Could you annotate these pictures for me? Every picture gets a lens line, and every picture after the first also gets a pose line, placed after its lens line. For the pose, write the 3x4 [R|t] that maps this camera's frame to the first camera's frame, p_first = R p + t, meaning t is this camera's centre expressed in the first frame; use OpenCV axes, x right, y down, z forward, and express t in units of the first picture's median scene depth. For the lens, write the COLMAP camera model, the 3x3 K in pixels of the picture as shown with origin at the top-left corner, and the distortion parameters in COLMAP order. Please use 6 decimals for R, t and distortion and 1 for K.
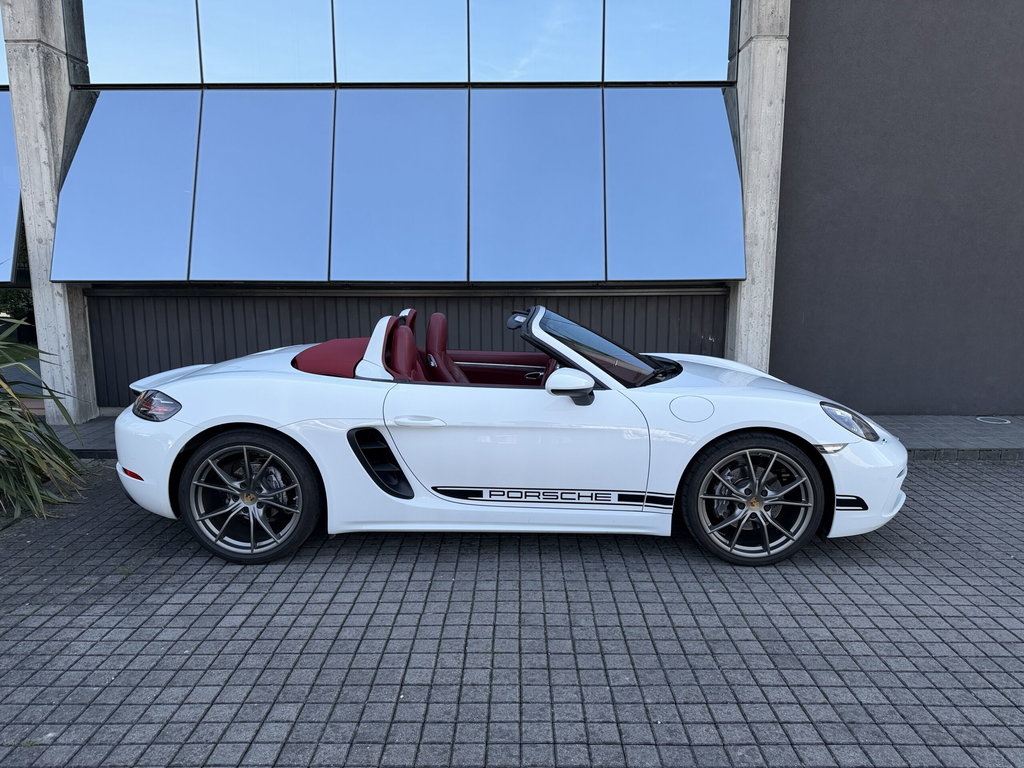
lens RADIAL K [[720.3, 0, 509.4], [0, 720.3, 380.9], [0, 0, 1]] dist [0.041885, -0.050111]
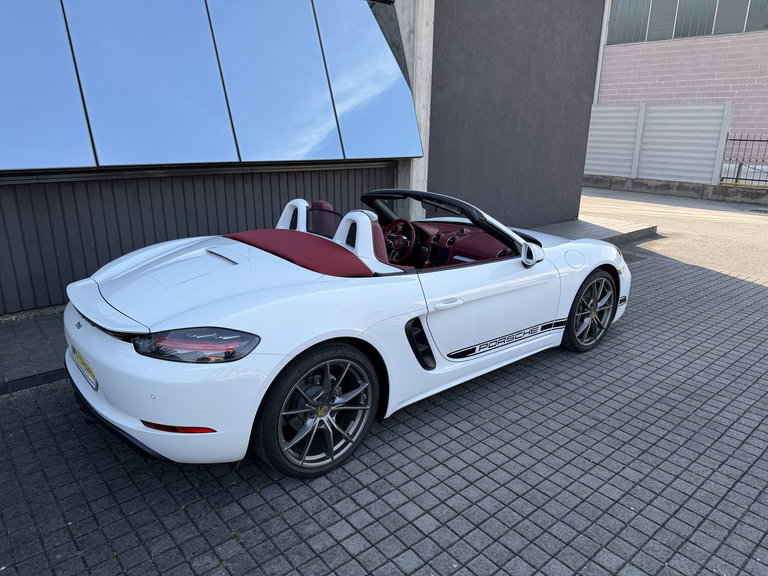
lens RADIAL K [[540.2, 0, 387.1], [0, 540.2, 289.4], [0, 0, 1]] dist [0.041885, -0.050111]
pose [[0.749086, -0.178751, 0.637901, -0.746307], [0.086061, 0.981007, 0.173834, -0.126311], [-0.656858, -0.075318, 0.750243, 0.401229]]
